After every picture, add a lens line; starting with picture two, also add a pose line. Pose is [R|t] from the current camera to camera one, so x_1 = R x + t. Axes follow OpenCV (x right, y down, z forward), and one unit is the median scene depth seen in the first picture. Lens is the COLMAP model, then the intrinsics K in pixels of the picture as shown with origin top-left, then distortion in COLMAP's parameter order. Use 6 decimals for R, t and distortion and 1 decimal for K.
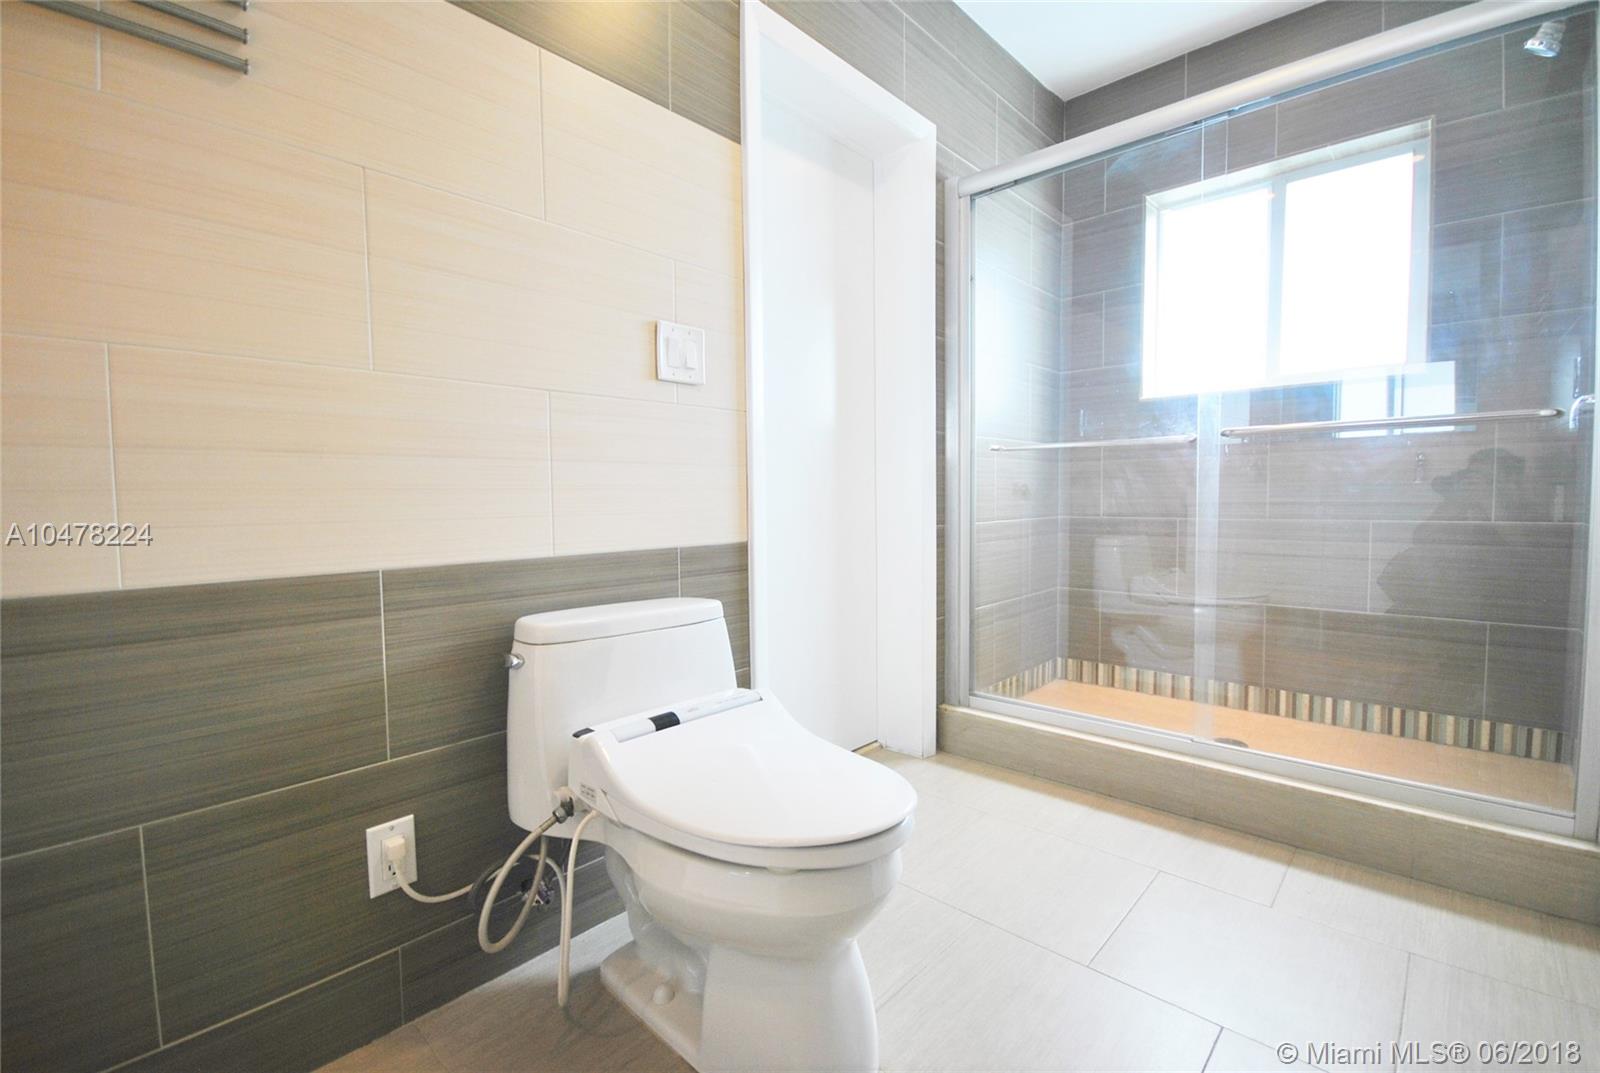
lens RADIAL K [[723.2, 0, 802.5], [0, 723.2, 533.2], [0, 0, 1]] dist [-0.003684, -0.000516]
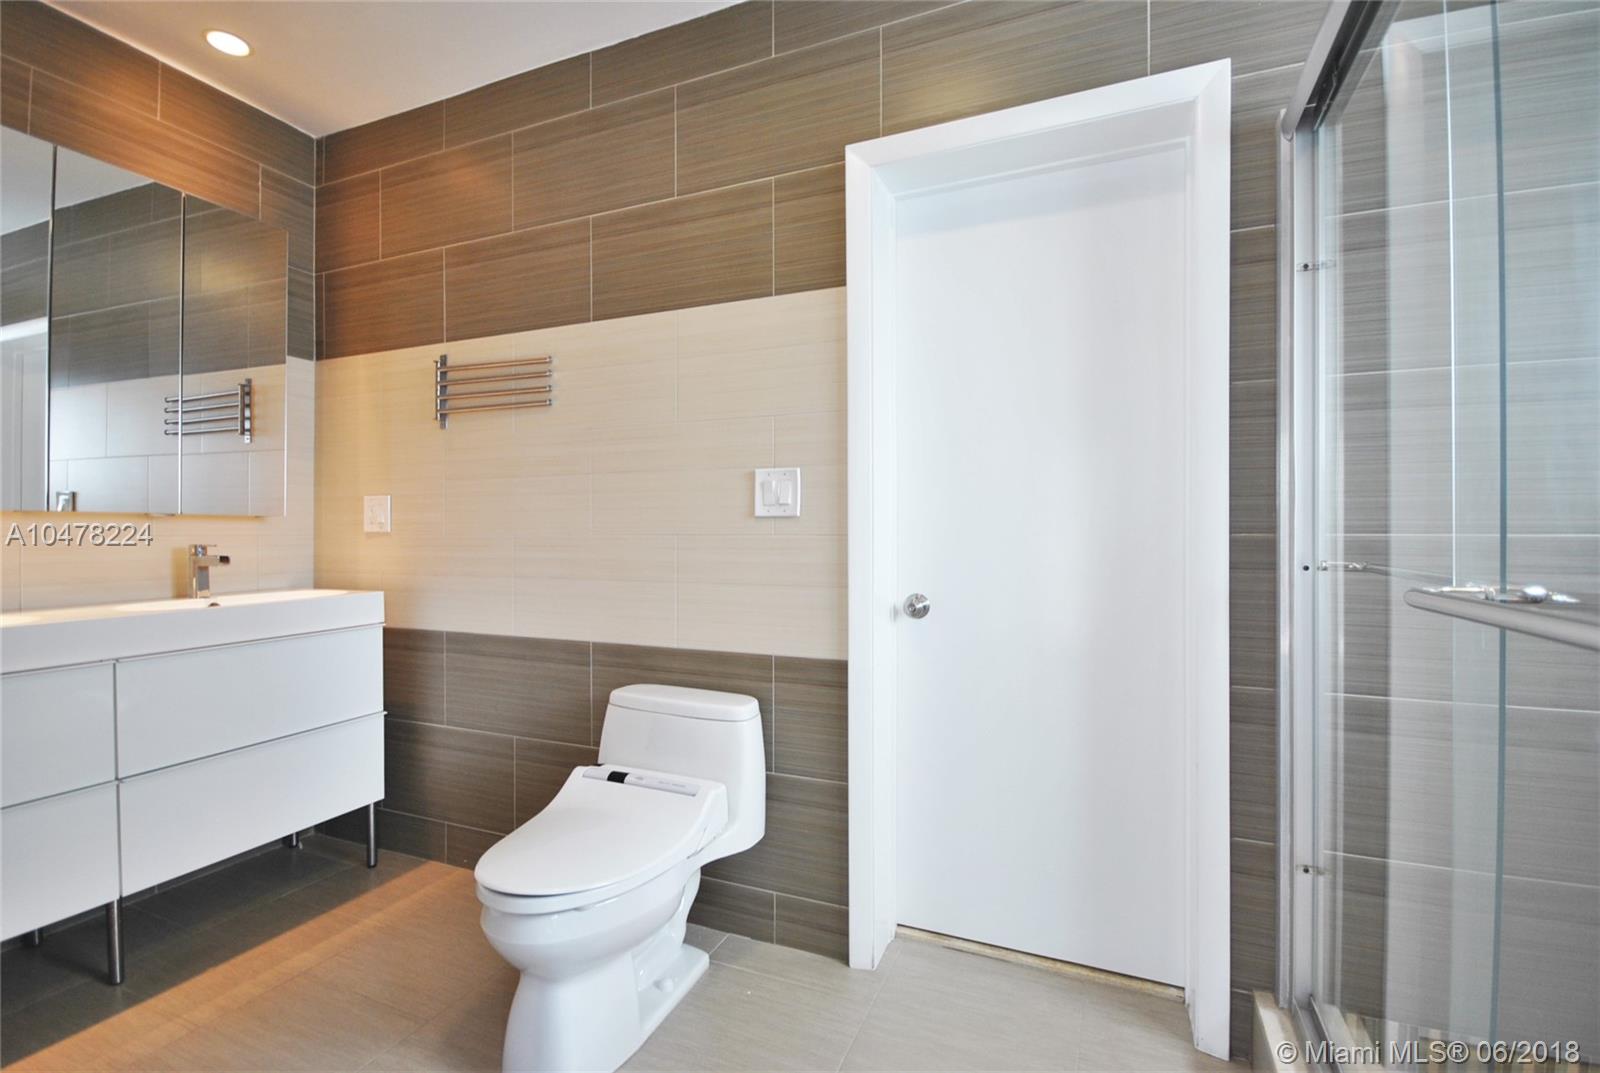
lens RADIAL K [[723.2, 0, 801.3], [0, 723.2, 537.4], [0, 0, 1]] dist [-0.003684, -0.000516]
pose [[0.307668, 0.013538, -0.951397, 0.947850], [-0.050102, 0.998742, -0.001990, -0.170083], [0.950174, 0.048279, 0.307959, 0.657161]]
